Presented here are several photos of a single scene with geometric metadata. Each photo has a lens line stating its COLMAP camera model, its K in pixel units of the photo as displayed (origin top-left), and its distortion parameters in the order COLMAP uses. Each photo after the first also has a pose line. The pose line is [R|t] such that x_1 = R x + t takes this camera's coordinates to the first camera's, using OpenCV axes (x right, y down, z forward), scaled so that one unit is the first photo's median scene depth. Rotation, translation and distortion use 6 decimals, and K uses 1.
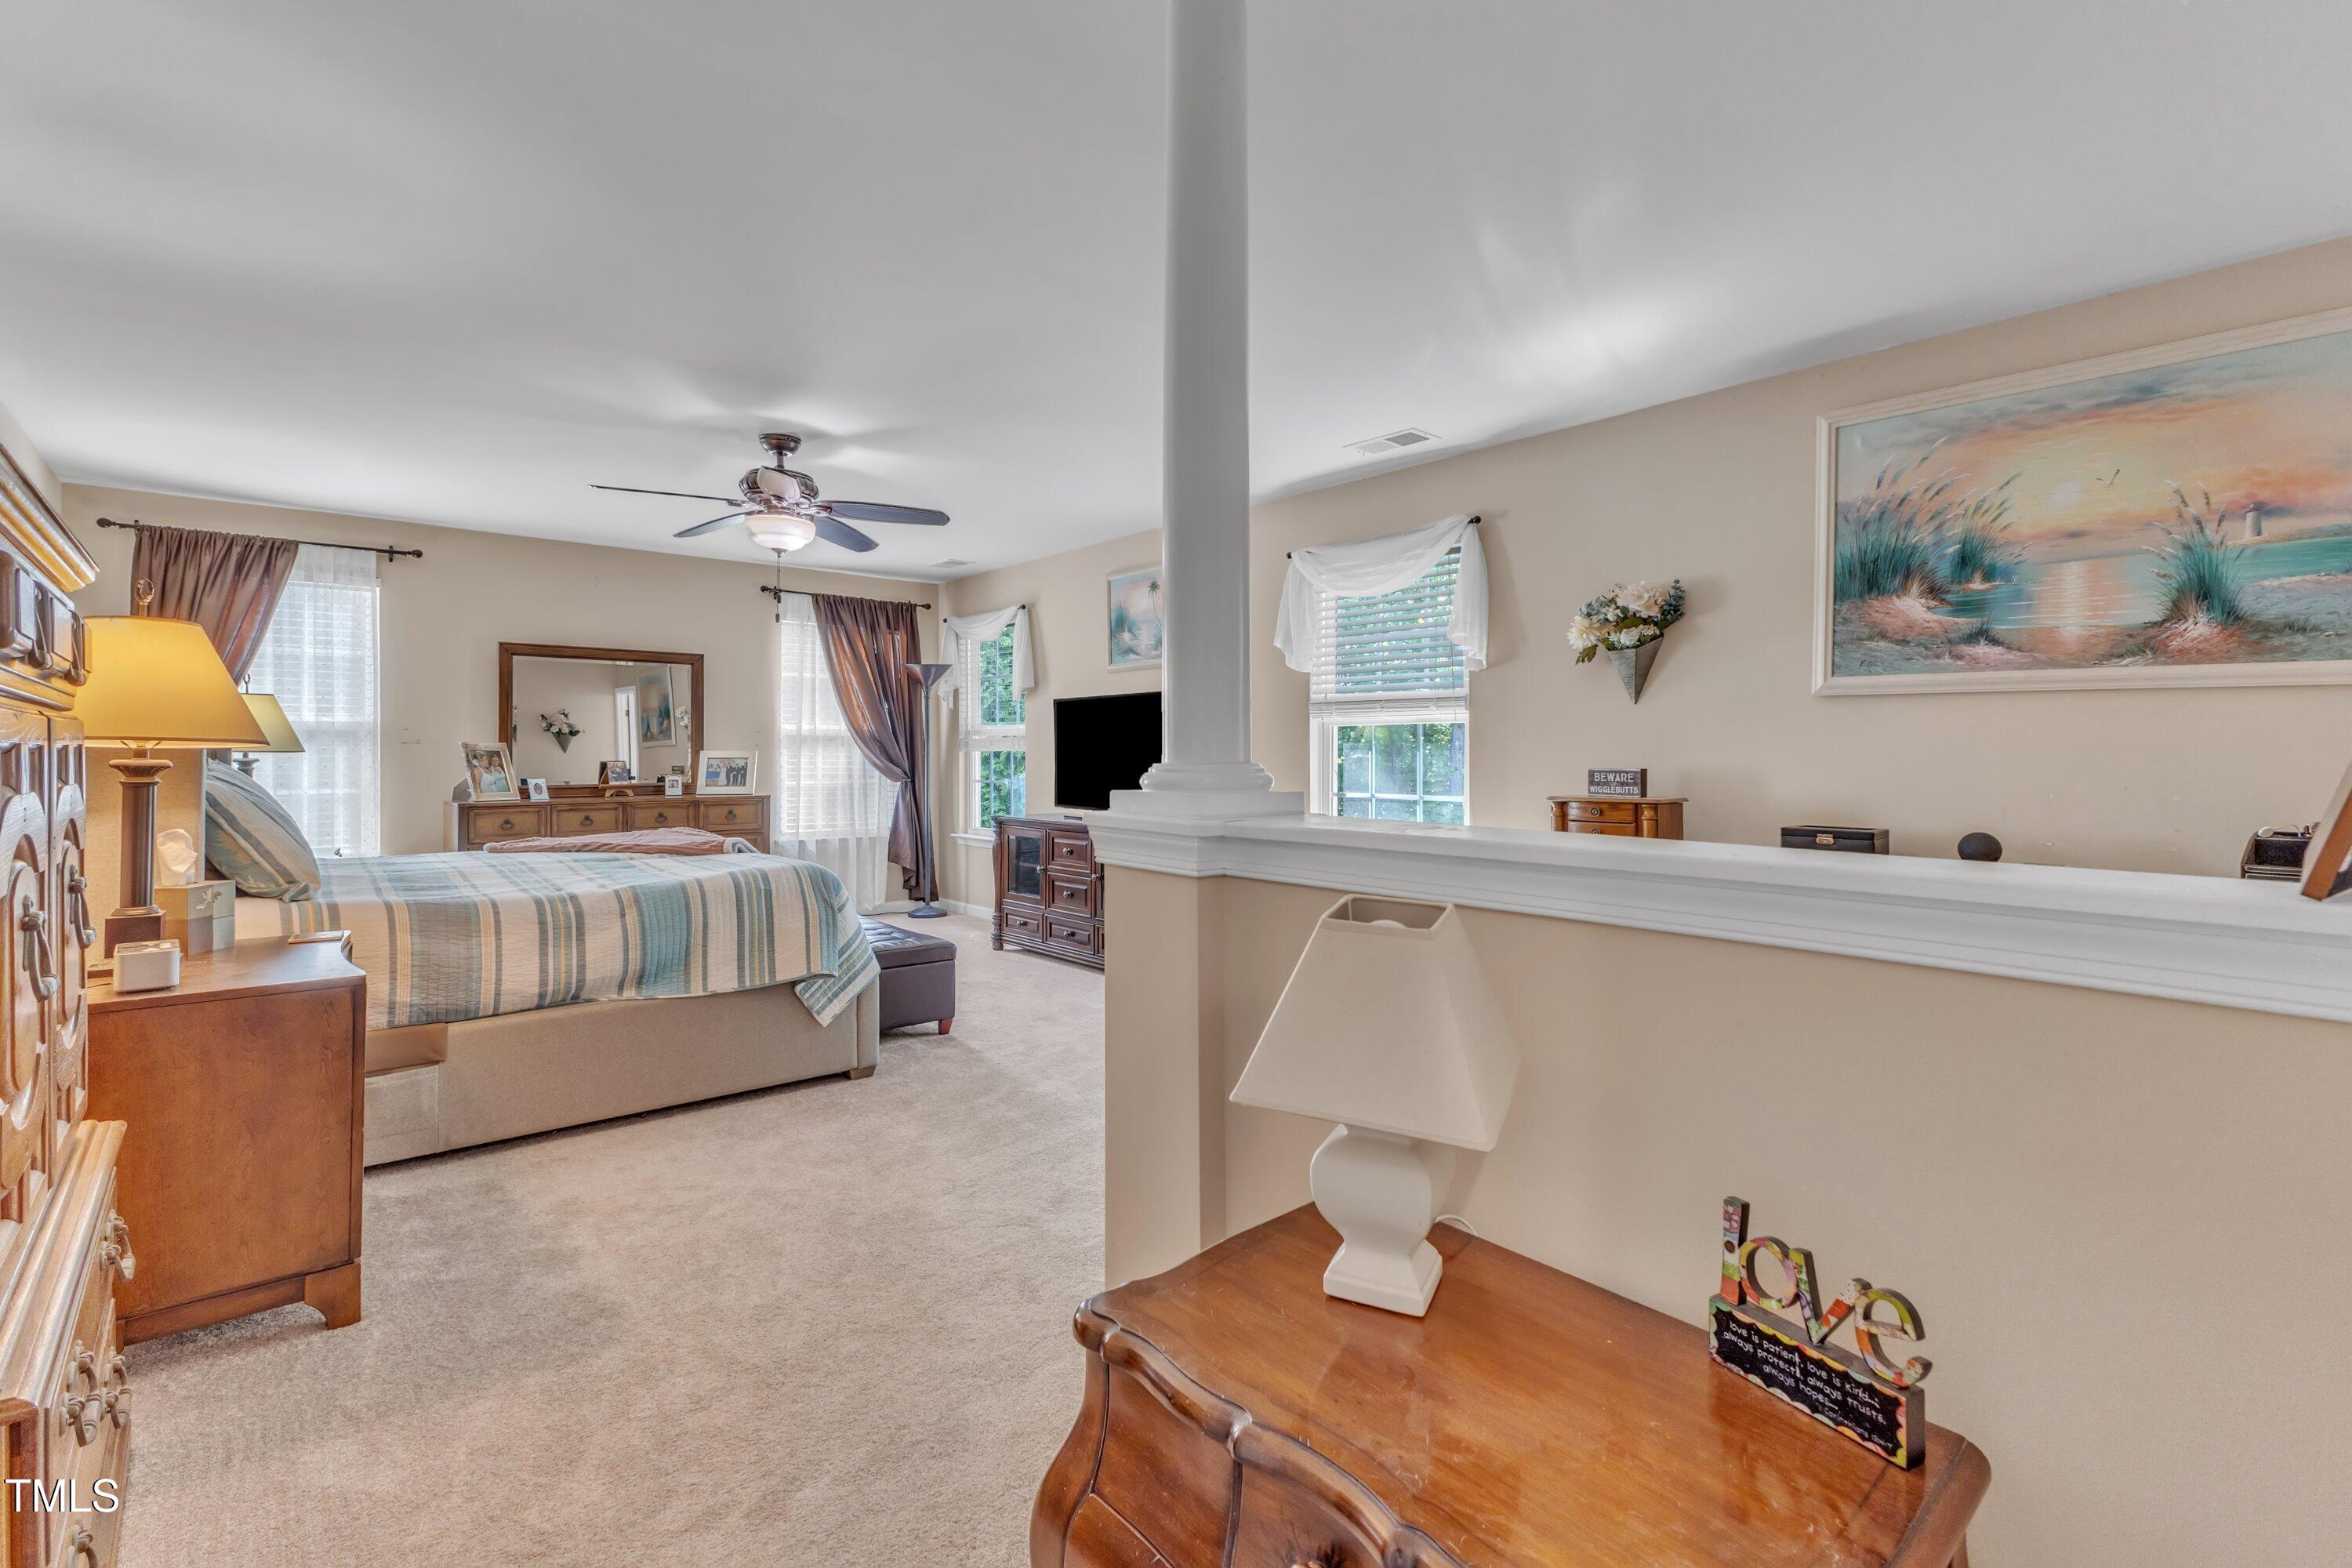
lens RADIAL K [[1039.4, 0, 1154.1], [0, 1039.4, 752.0], [0, 0, 1]] dist [0.011601, -0.000693]
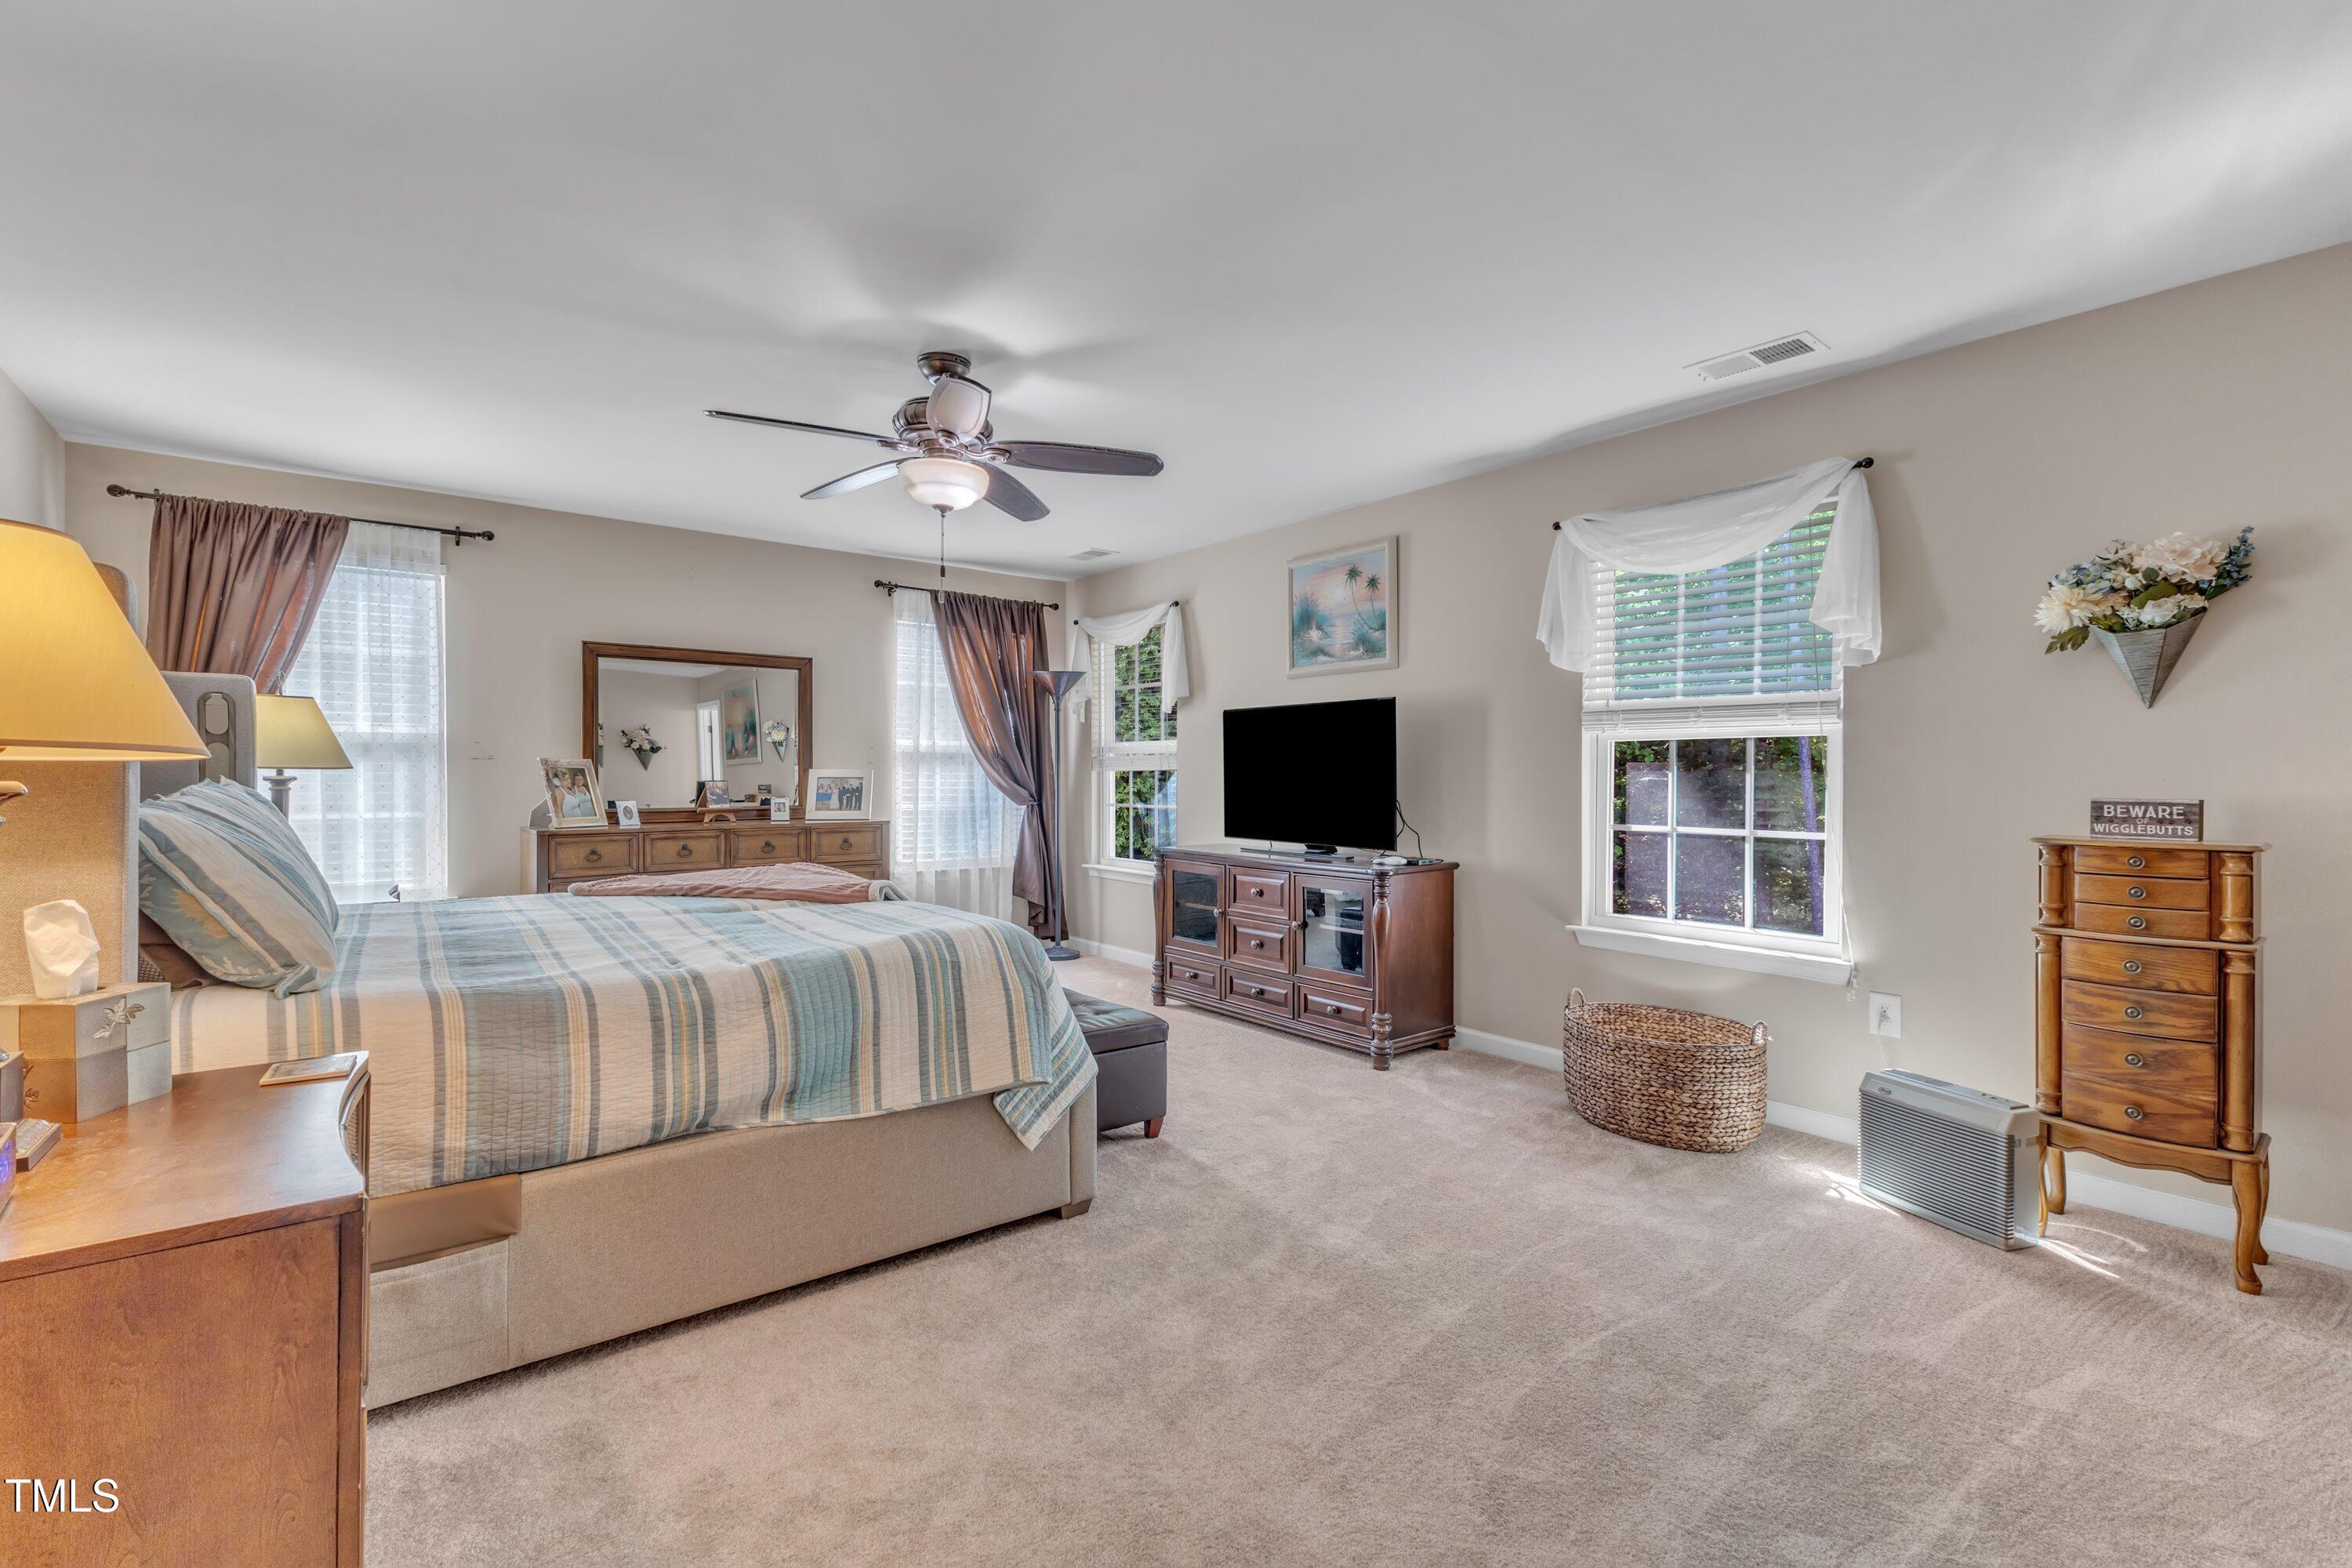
lens RADIAL K [[1039.4, 0, 1182.0], [0, 1039.4, 786.6], [0, 0, 1]] dist [0.011601, -0.000693]
pose [[0.999410, 0.004335, -0.034062, -0.167816], [-0.003851, 0.999891, 0.014248, -0.000023], [0.034120, -0.014108, 0.999318, 0.253129]]
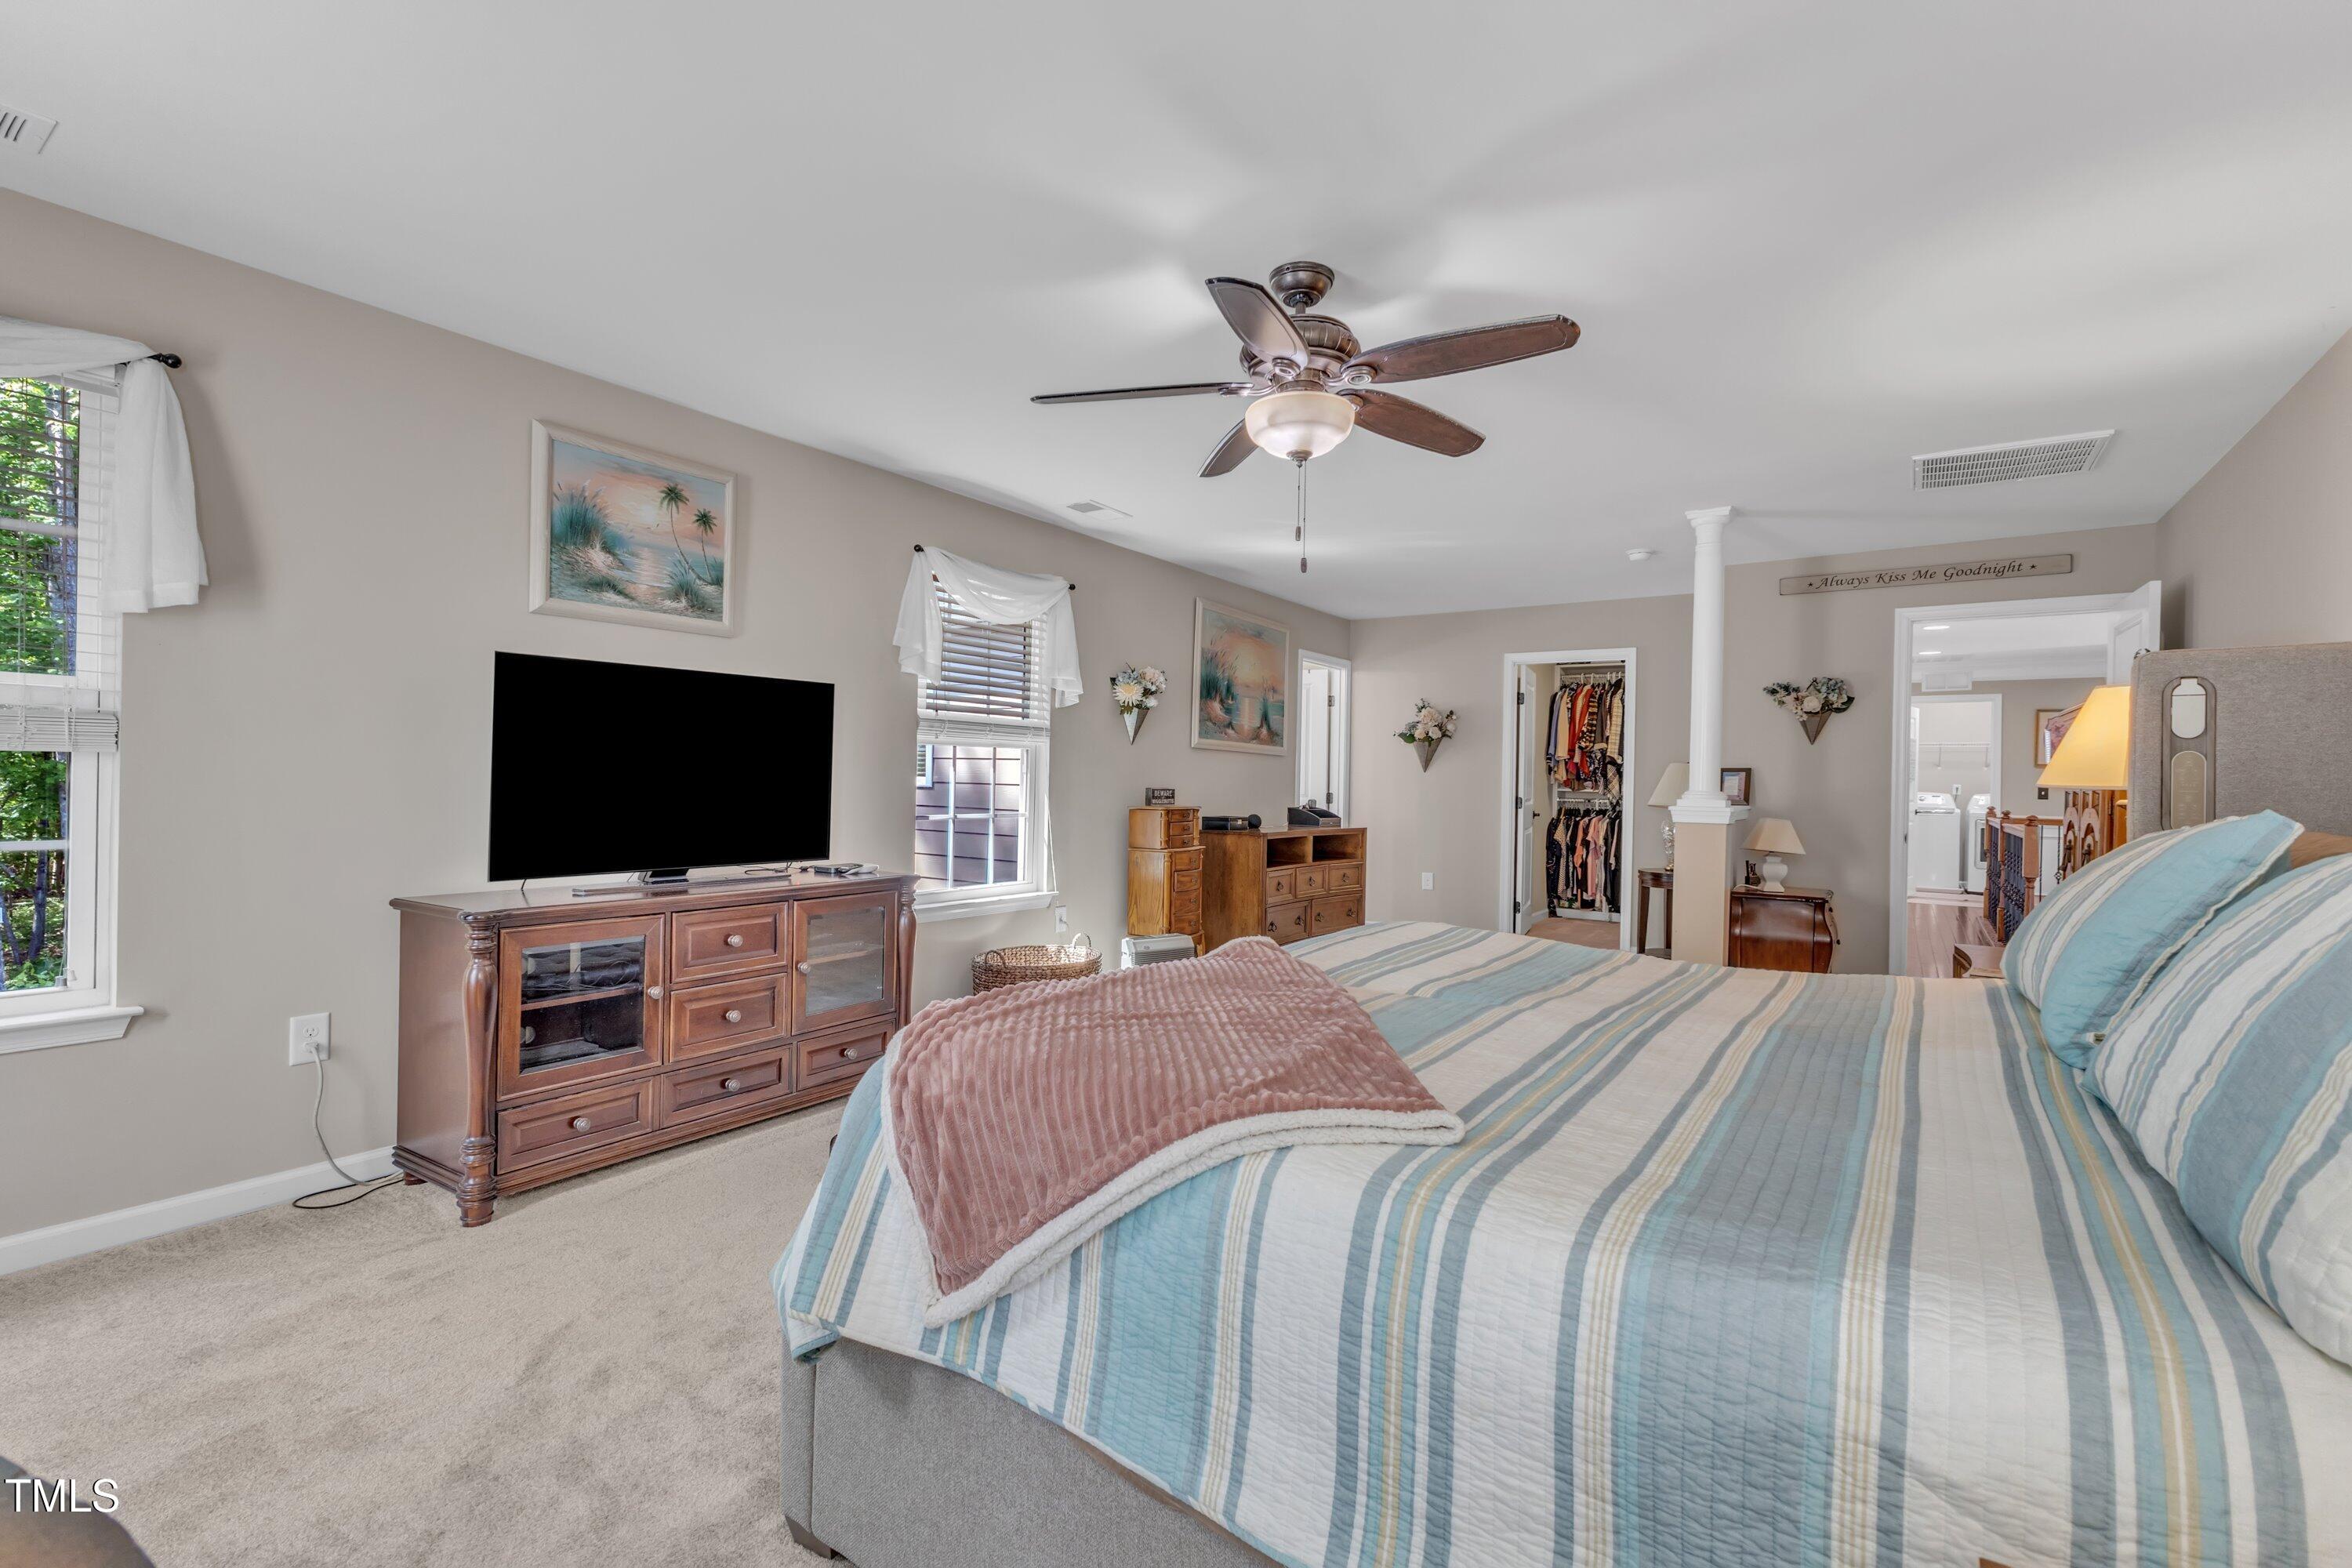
lens RADIAL K [[1039.4, 0, 1174.7], [0, 1039.4, 778.0], [0, 0, 1]] dist [0.011601, -0.000693]
pose [[-0.257389, -0.000861, 0.966308, -1.037404], [-0.014994, 0.999883, -0.003103, 0.006199], [-0.966192, -0.015287, -0.257371, 1.359631]]
